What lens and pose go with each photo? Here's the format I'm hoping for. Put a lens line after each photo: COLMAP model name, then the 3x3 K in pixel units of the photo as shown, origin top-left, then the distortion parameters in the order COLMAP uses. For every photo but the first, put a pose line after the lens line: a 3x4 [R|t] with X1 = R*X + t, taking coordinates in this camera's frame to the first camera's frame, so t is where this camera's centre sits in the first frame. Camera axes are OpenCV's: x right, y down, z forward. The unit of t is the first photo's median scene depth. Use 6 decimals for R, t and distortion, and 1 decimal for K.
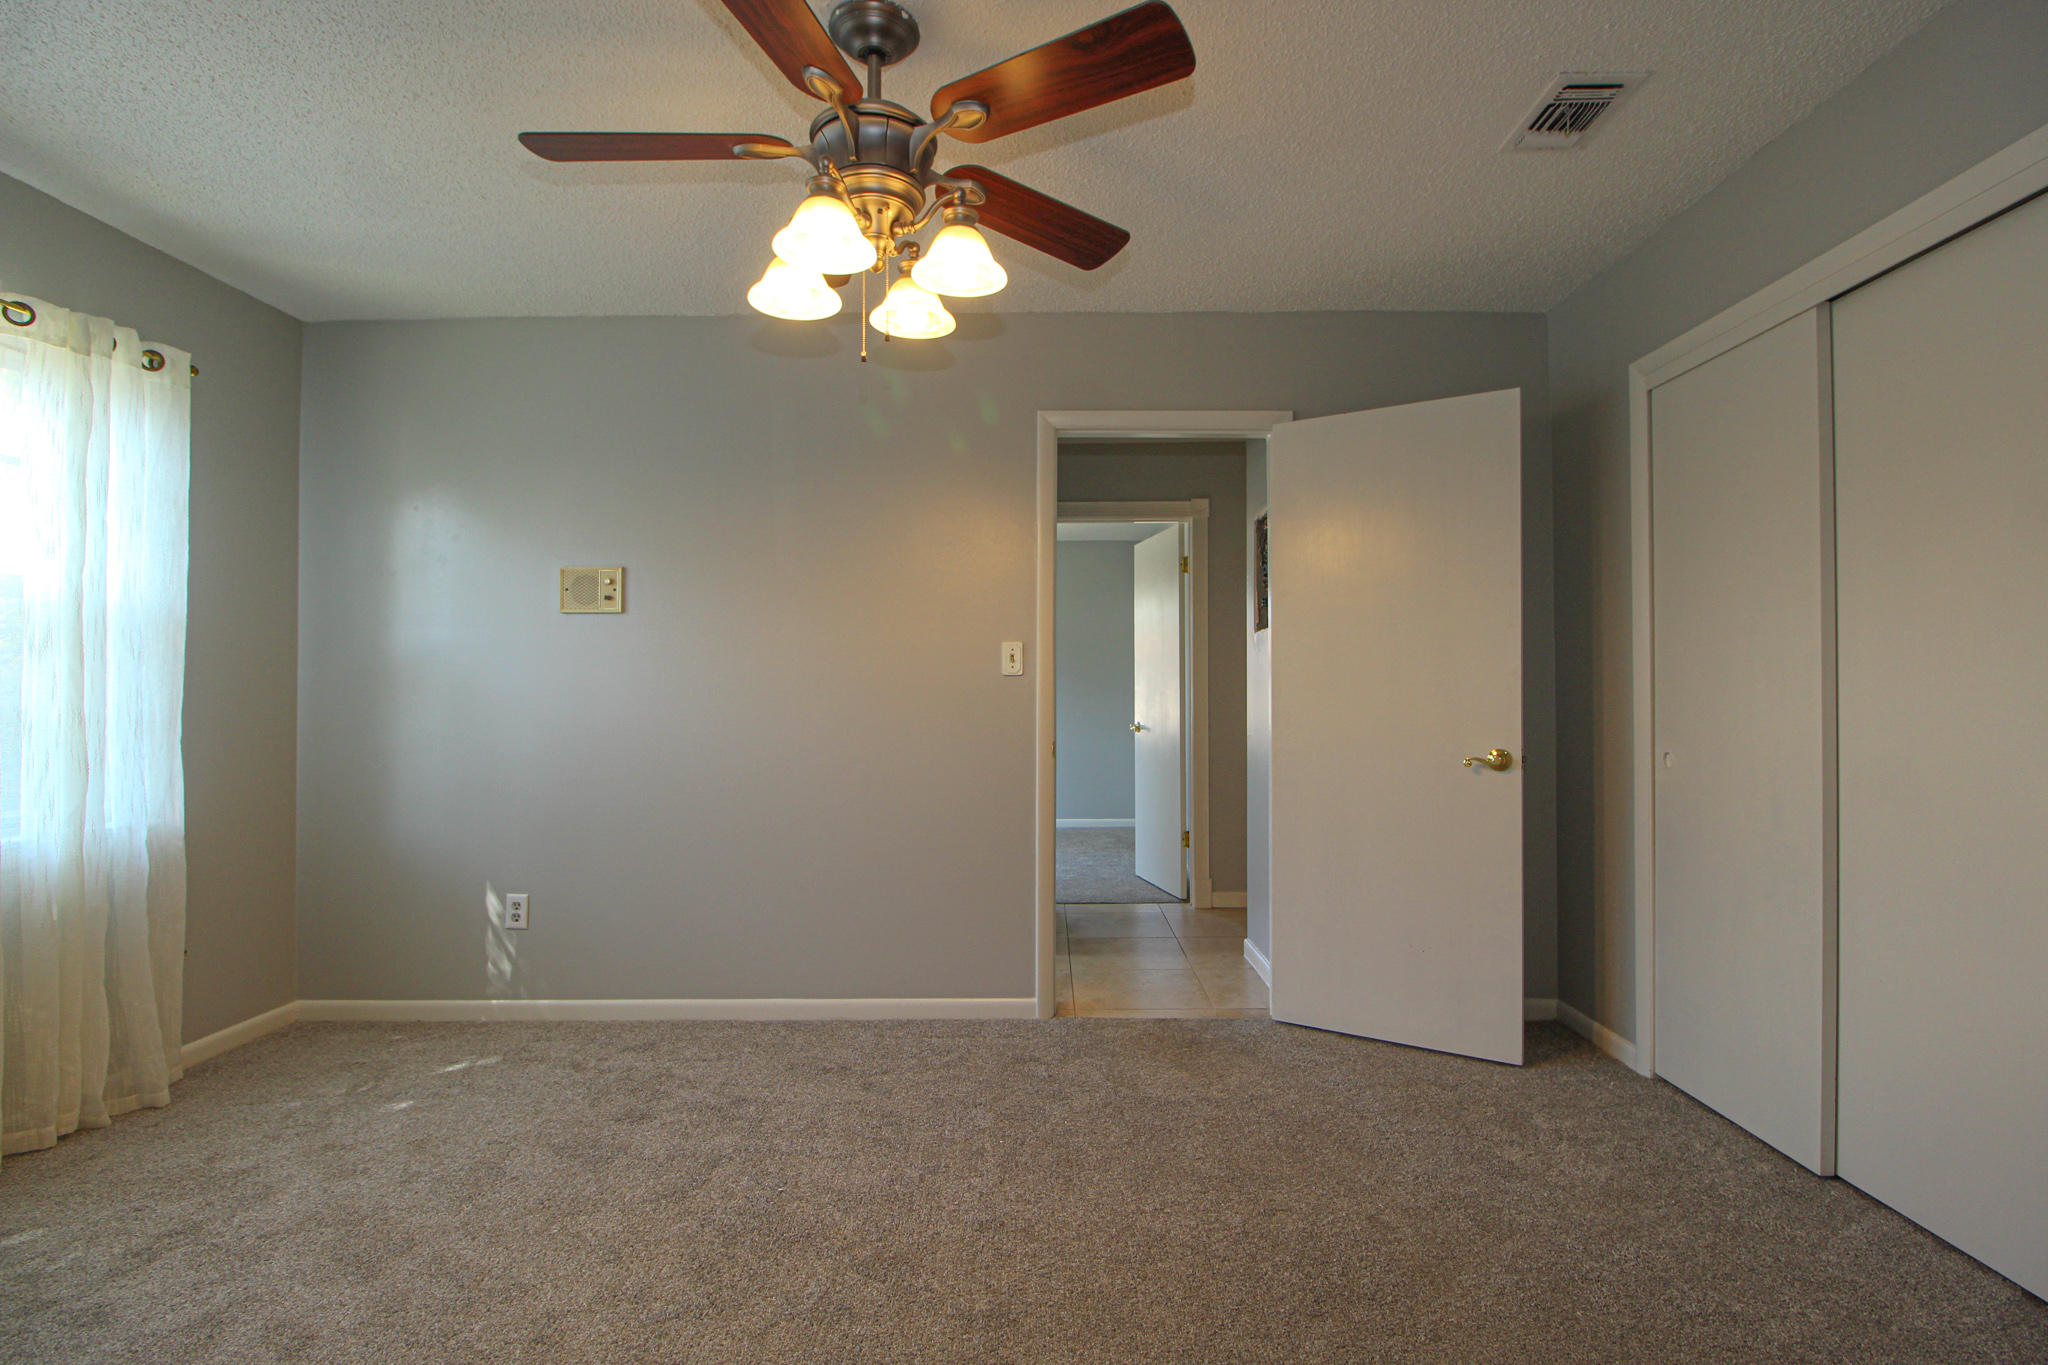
lens RADIAL K [[958.7, 0, 1042.8], [0, 958.7, 683.9], [0, 0, 1]] dist [-0.000596, -0.012582]
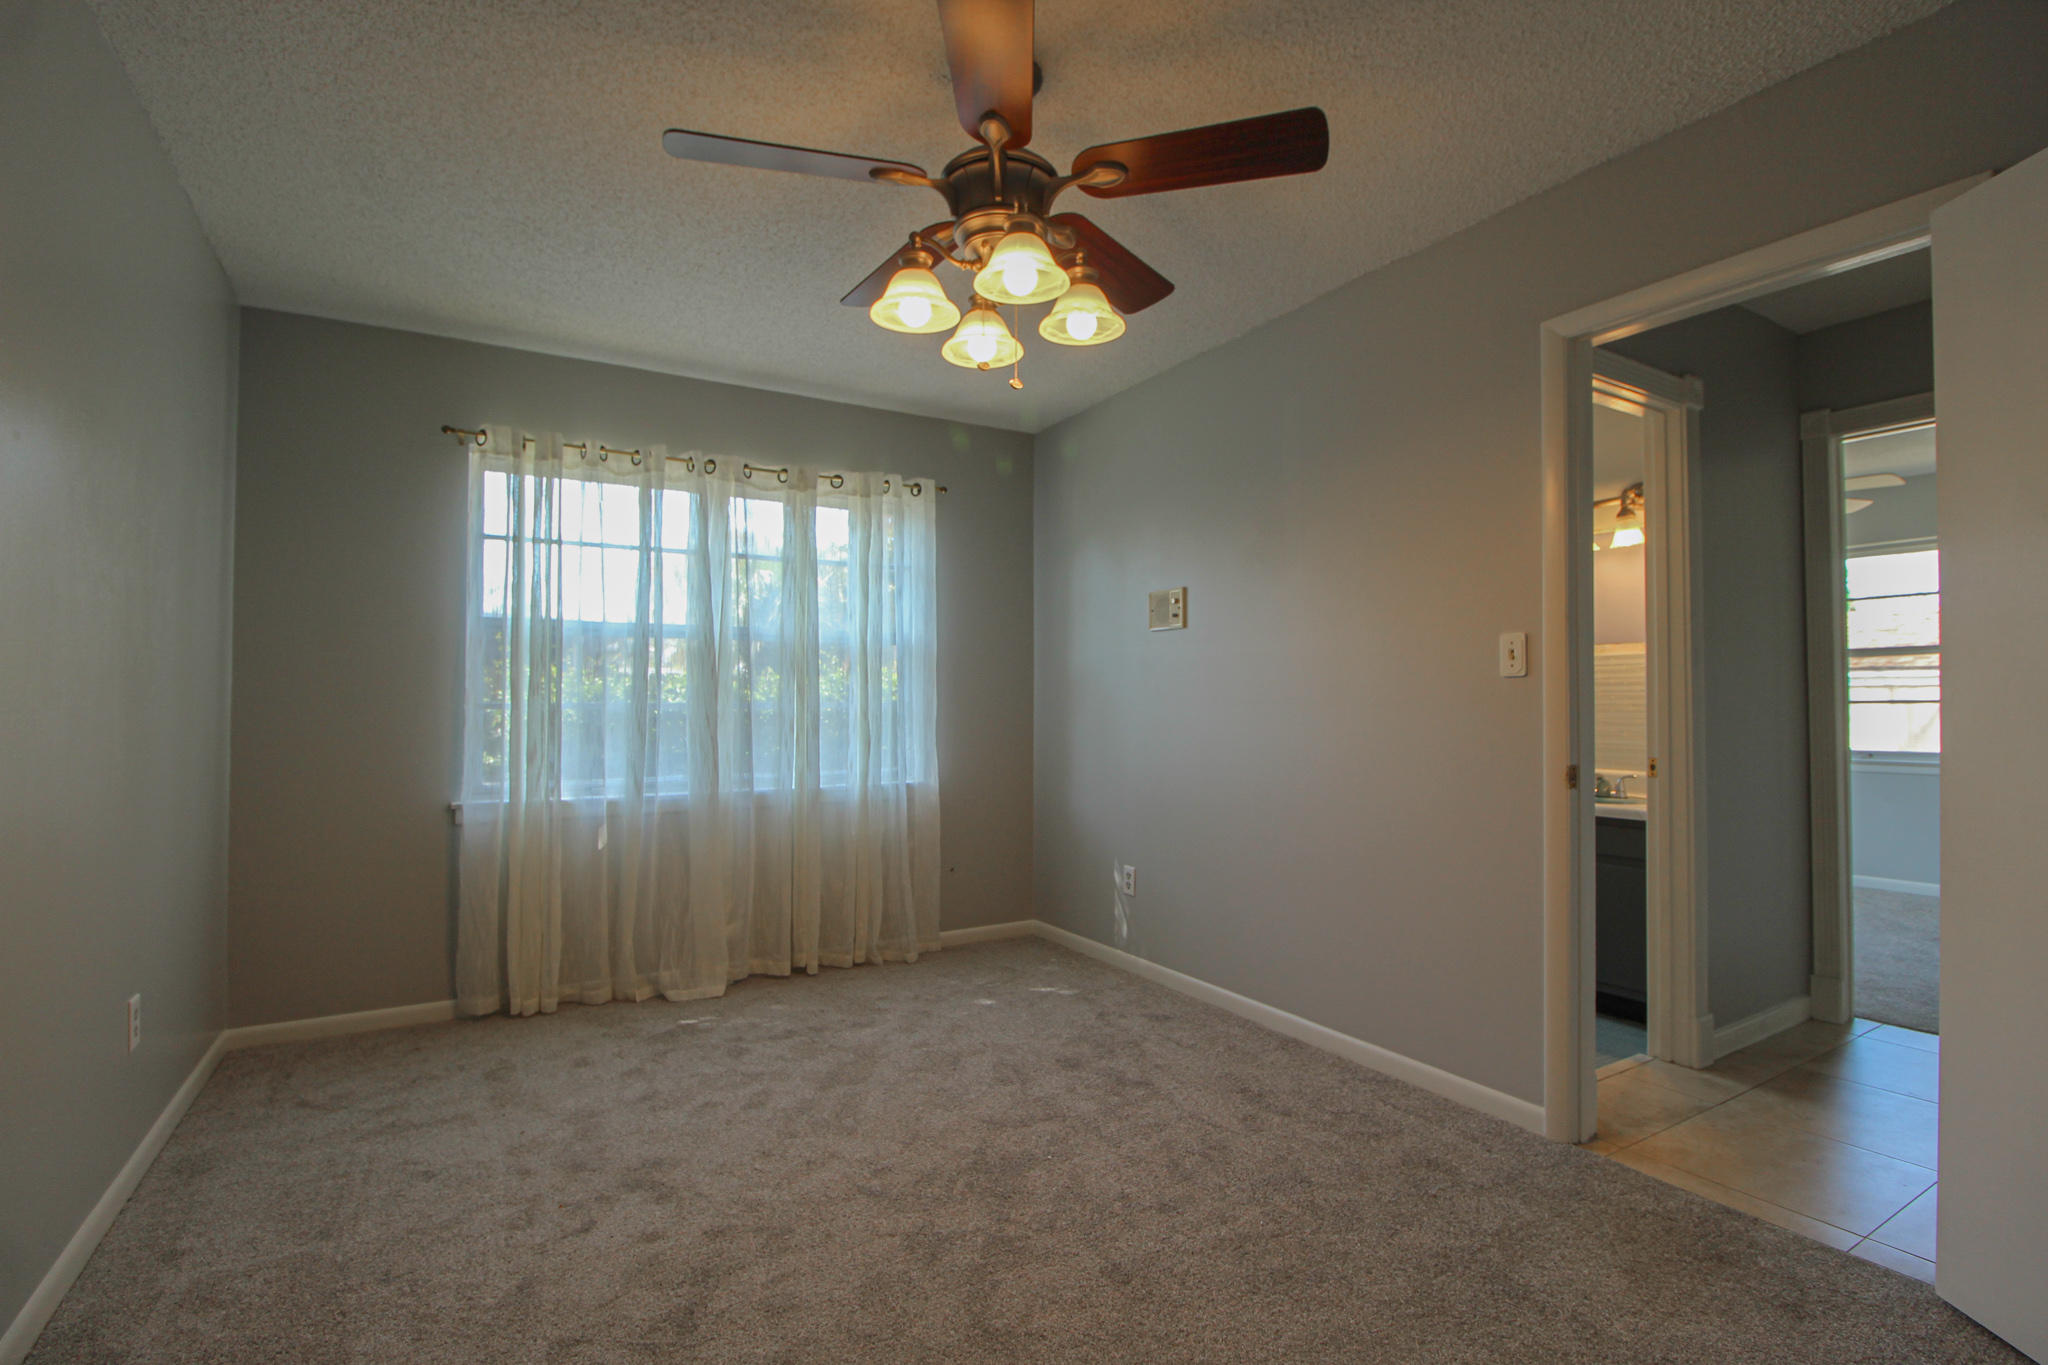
lens RADIAL K [[958.7, 0, 1042.8], [0, 958.7, 683.9], [0, 0, 1]] dist [-0.000596, -0.012582]
pose [[0.520214, -0.013572, -0.853928, 0.499853], [0.009783, 0.999903, -0.009932, 0.000789], [0.853980, -0.003187, 0.520296, 0.324829]]
